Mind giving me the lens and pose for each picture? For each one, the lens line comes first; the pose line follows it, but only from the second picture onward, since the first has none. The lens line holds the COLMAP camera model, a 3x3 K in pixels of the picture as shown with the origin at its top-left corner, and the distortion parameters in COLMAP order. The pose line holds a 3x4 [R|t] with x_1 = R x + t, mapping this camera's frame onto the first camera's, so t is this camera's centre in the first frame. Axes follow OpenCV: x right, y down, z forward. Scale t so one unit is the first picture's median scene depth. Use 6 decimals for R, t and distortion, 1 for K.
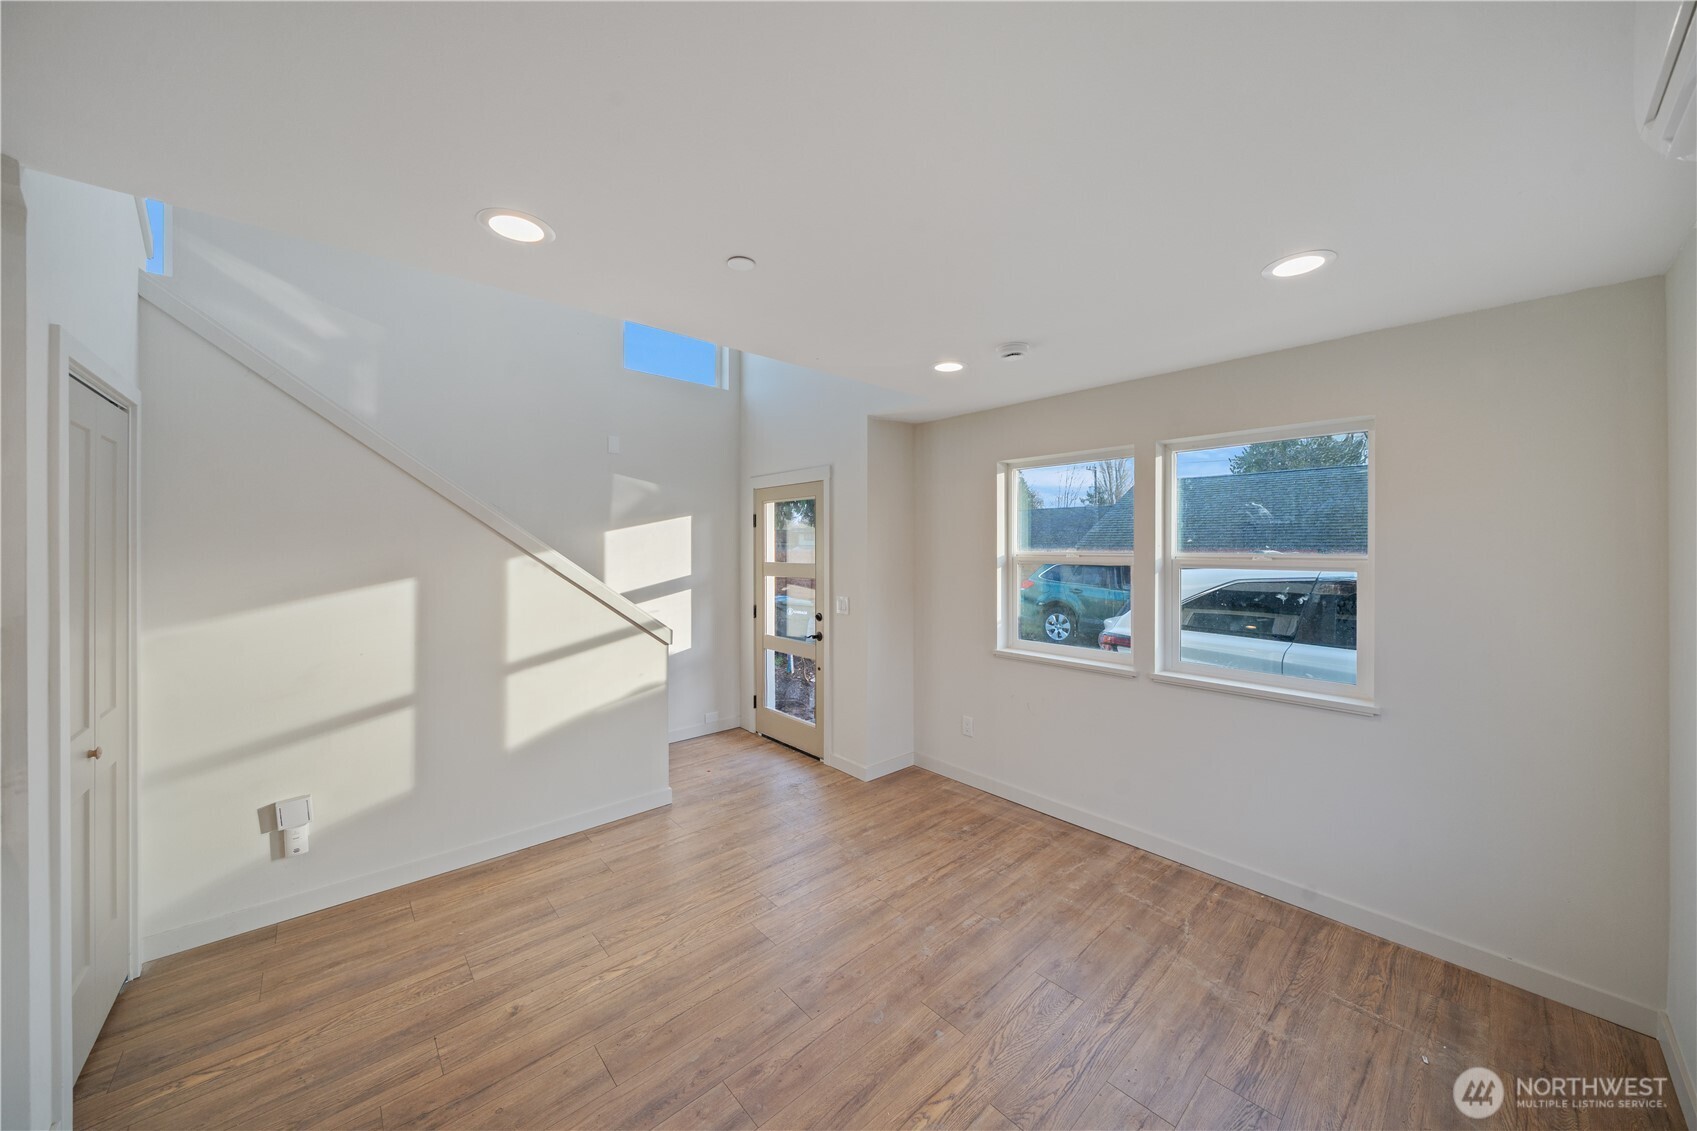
lens RADIAL K [[595.2, 0, 851.6], [0, 595.2, 549.4], [0, 0, 1]] dist [-0.000521, -0.000116]
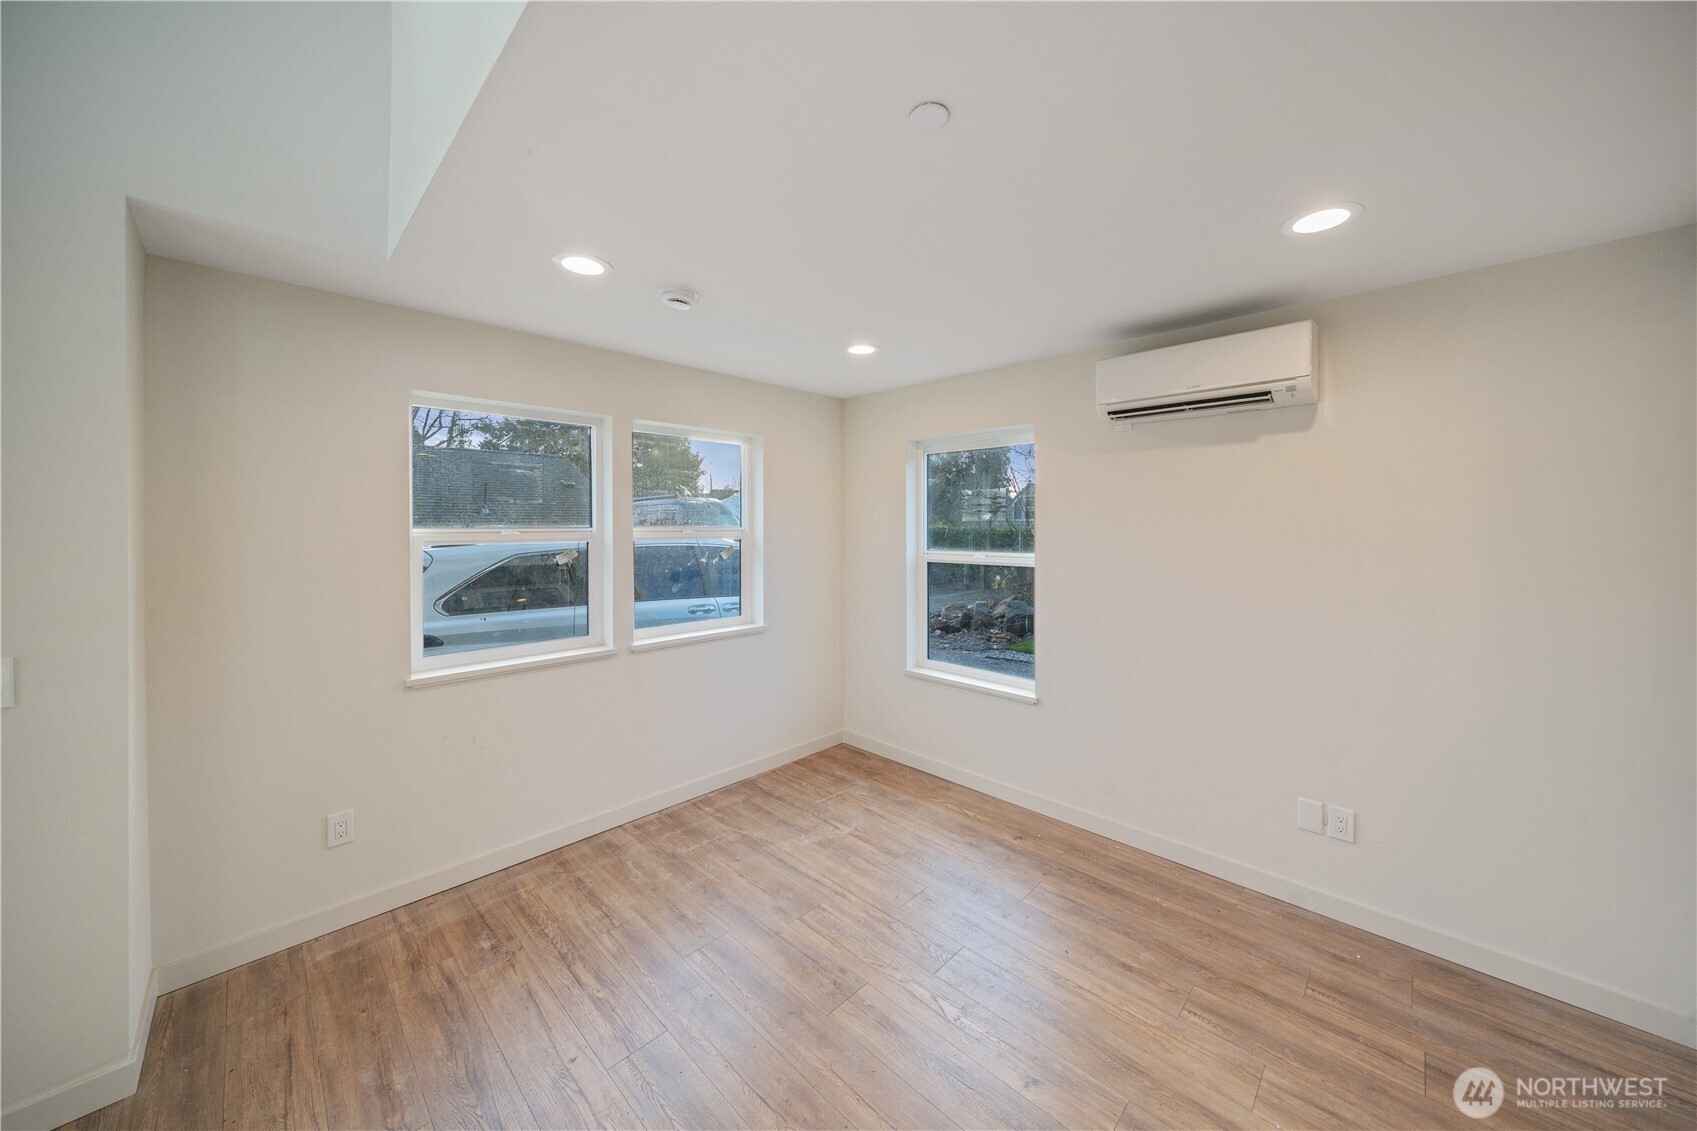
lens RADIAL K [[600.4, 0, 850.6], [0, 600.4, 516.0], [0, 0, 1]] dist [-0.000535, -0.000139]
pose [[-0.072220, 0.010047, 0.997338, -0.652957], [0.001619, 0.999949, -0.009956, -0.004027], [-0.997387, 0.000896, -0.072232, 0.818779]]
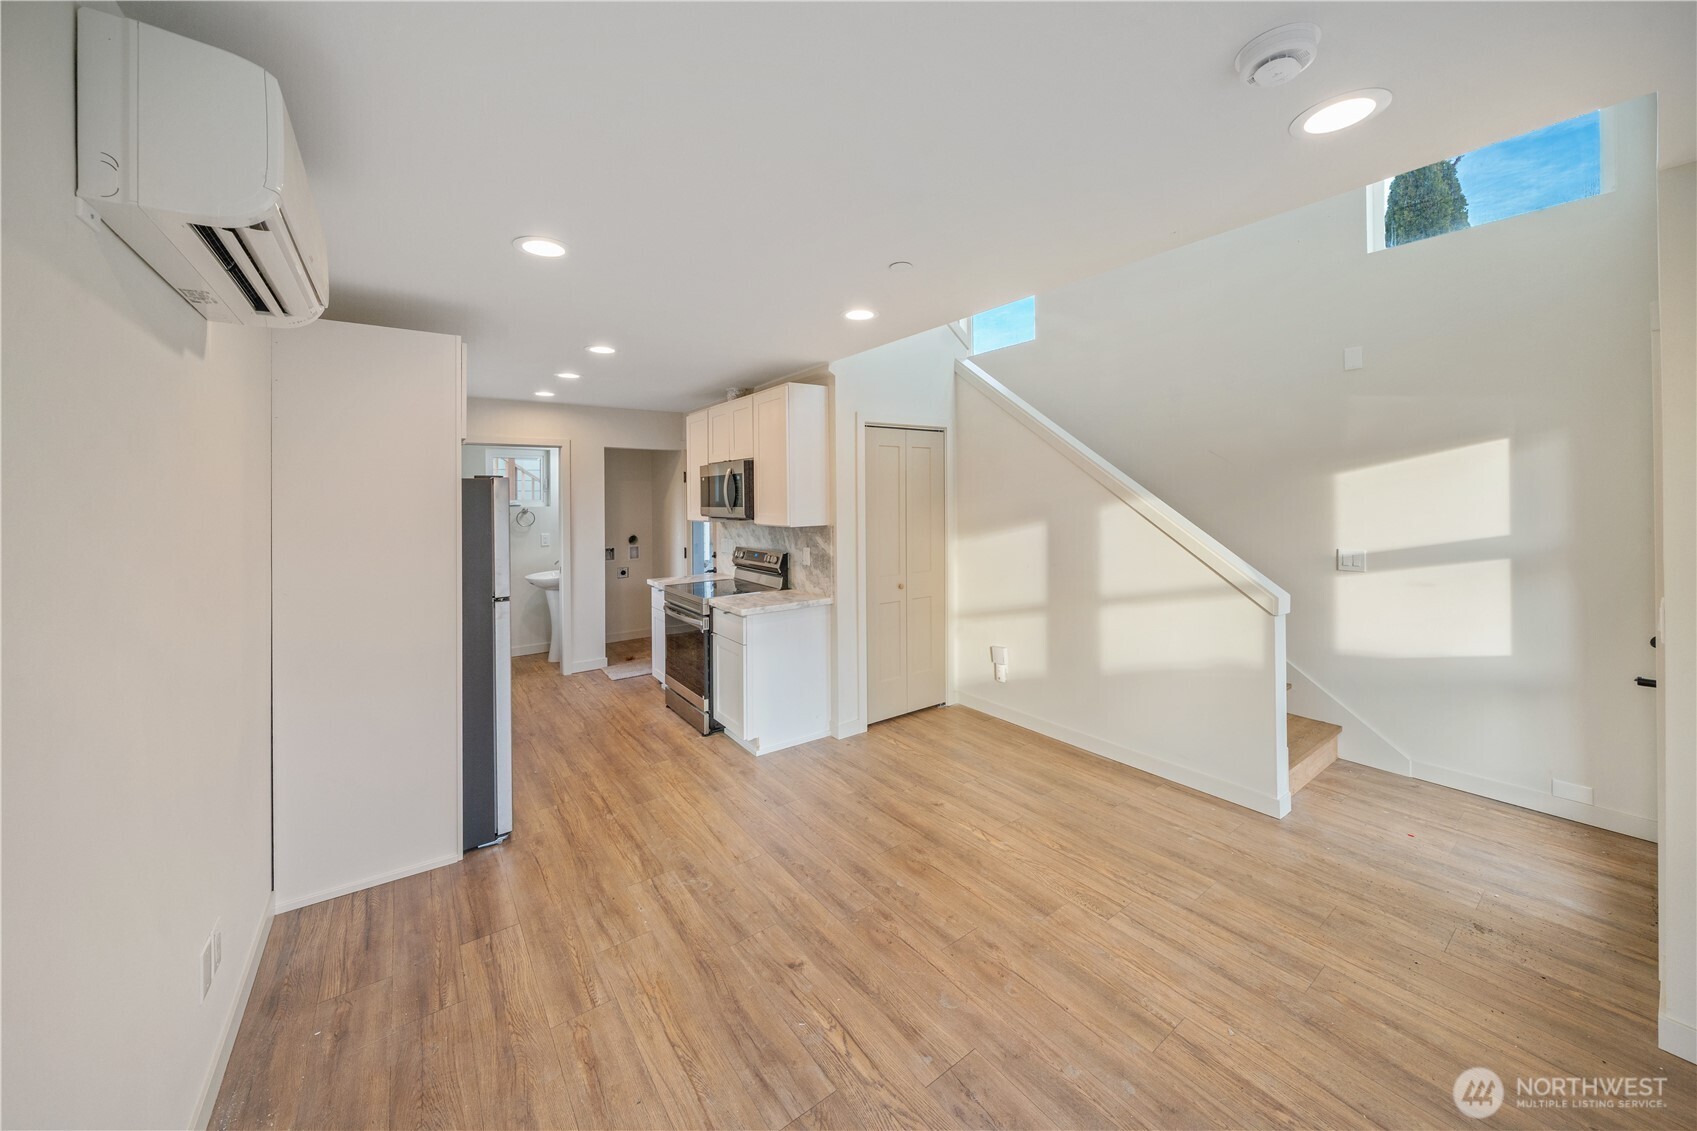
lens RADIAL K [[600.4, 0, 850.6], [0, 600.4, 516.0], [0, 0, 1]] dist [-0.000535, -0.000139]
pose [[-0.096586, 0.026914, -0.994961, 0.745317], [0.009162, 0.999616, 0.026150, 0.001152], [0.995283, -0.006590, -0.096795, 0.726970]]
